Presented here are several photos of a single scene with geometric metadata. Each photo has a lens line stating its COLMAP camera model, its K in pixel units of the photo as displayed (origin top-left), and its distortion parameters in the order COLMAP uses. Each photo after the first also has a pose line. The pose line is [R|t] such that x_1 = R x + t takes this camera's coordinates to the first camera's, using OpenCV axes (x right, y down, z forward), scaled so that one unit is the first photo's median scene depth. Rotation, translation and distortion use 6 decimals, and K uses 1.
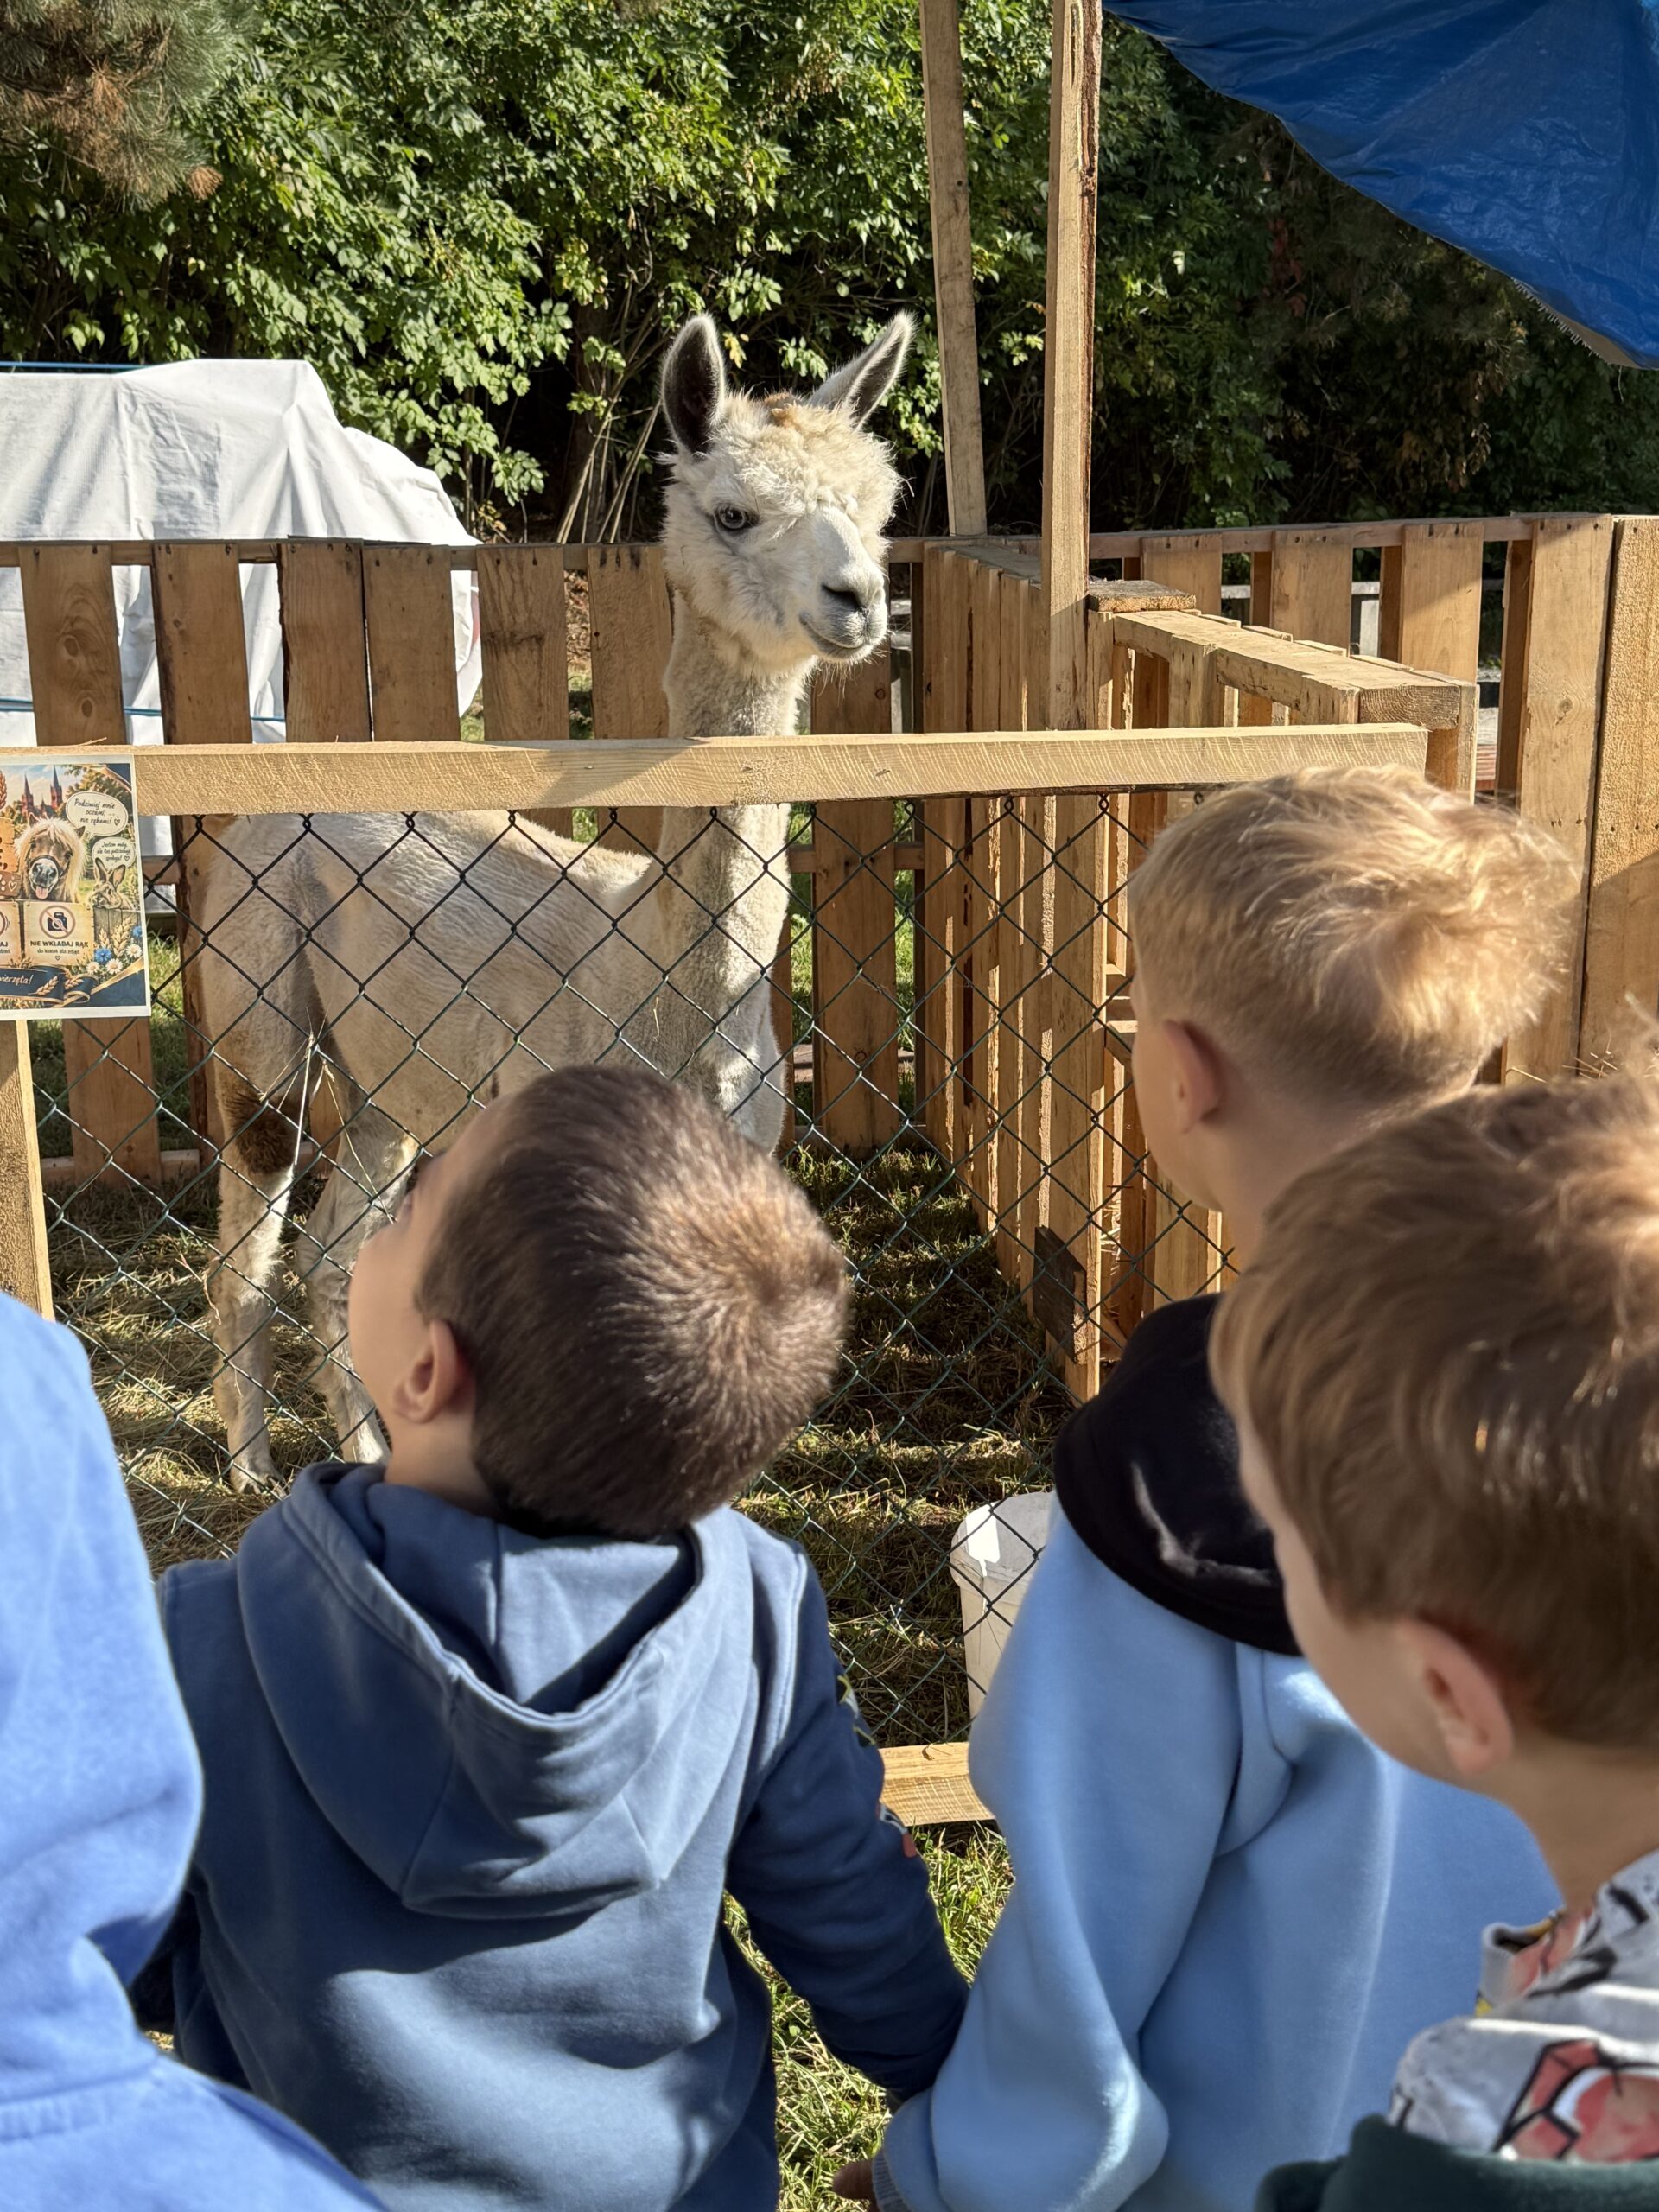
lens RADIAL K [[2758.8, 0, 825.7], [0, 2758.8, 1112.6], [0, 0, 1]] dist [0.071494, 0.000000]
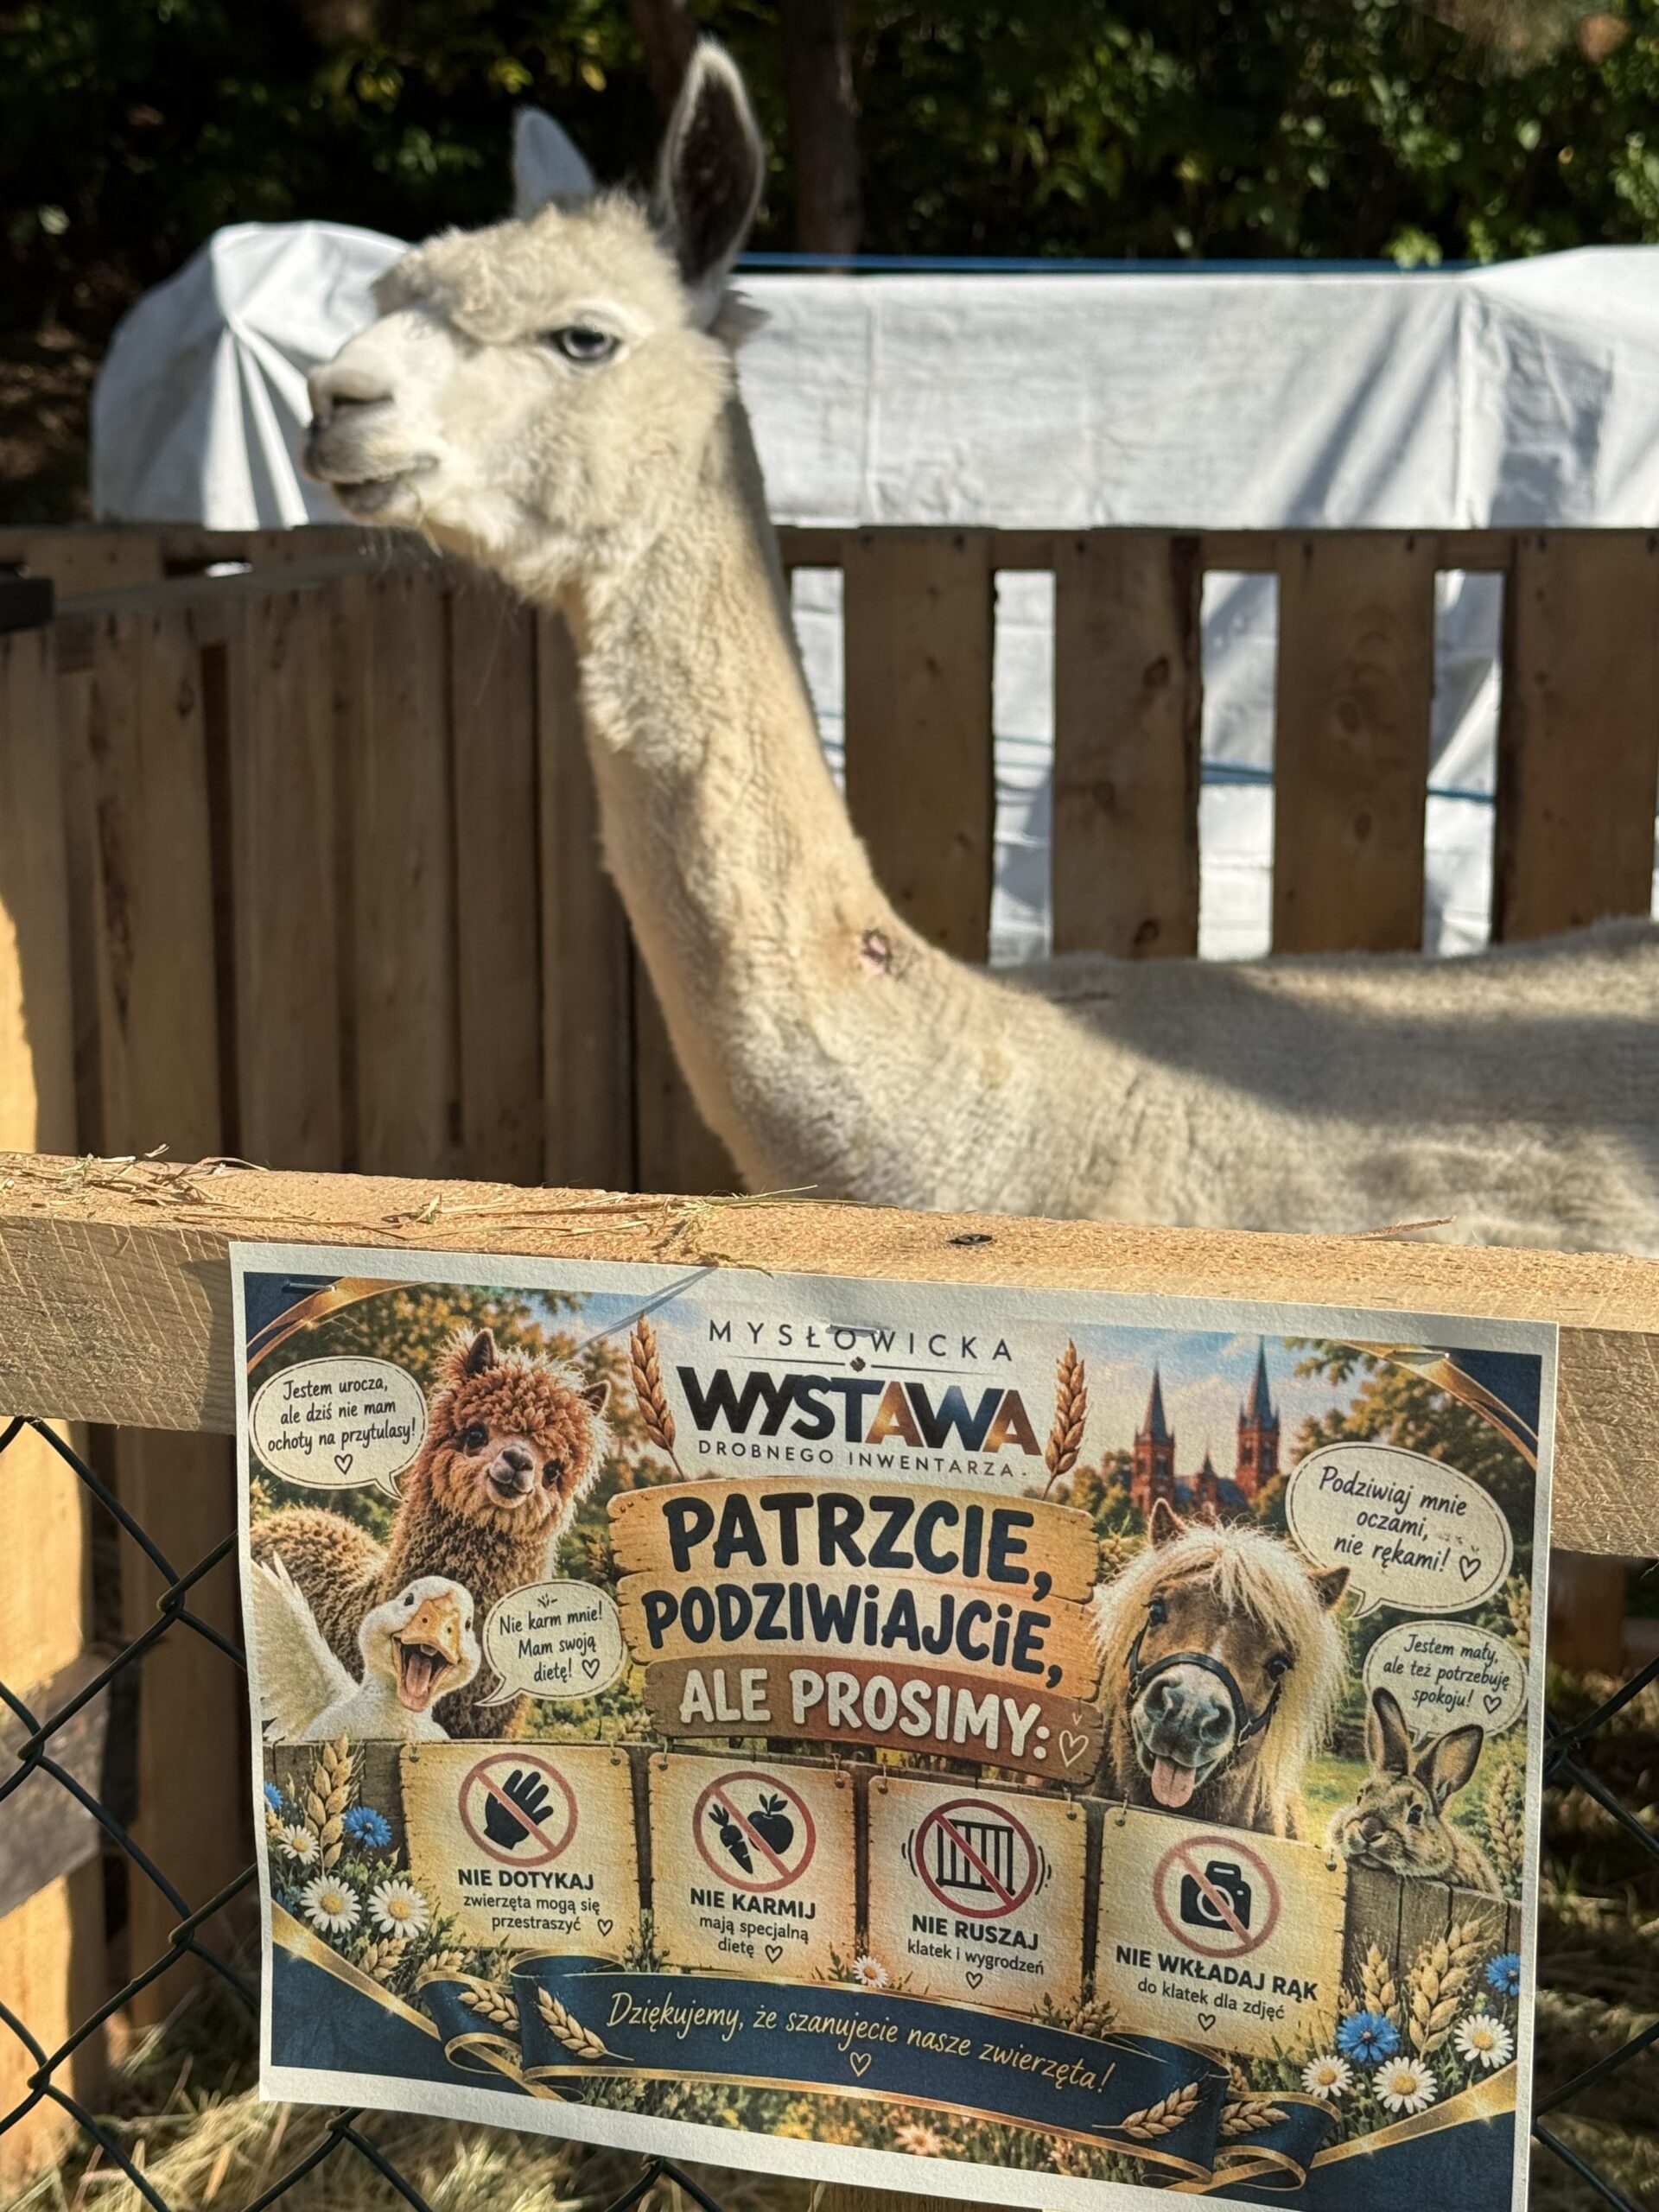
lens RADIAL K [[3363.8, 0, 826.4], [0, 3363.8, 1102.4], [0, 0, 1]] dist [0.121225, 0.000000]
pose [[0.915466, 0.087673, -0.392728, -0.188038], [-0.102120, 0.994643, -0.015999, -0.136905], [0.389222, 0.054752, 0.919515, 0.674660]]
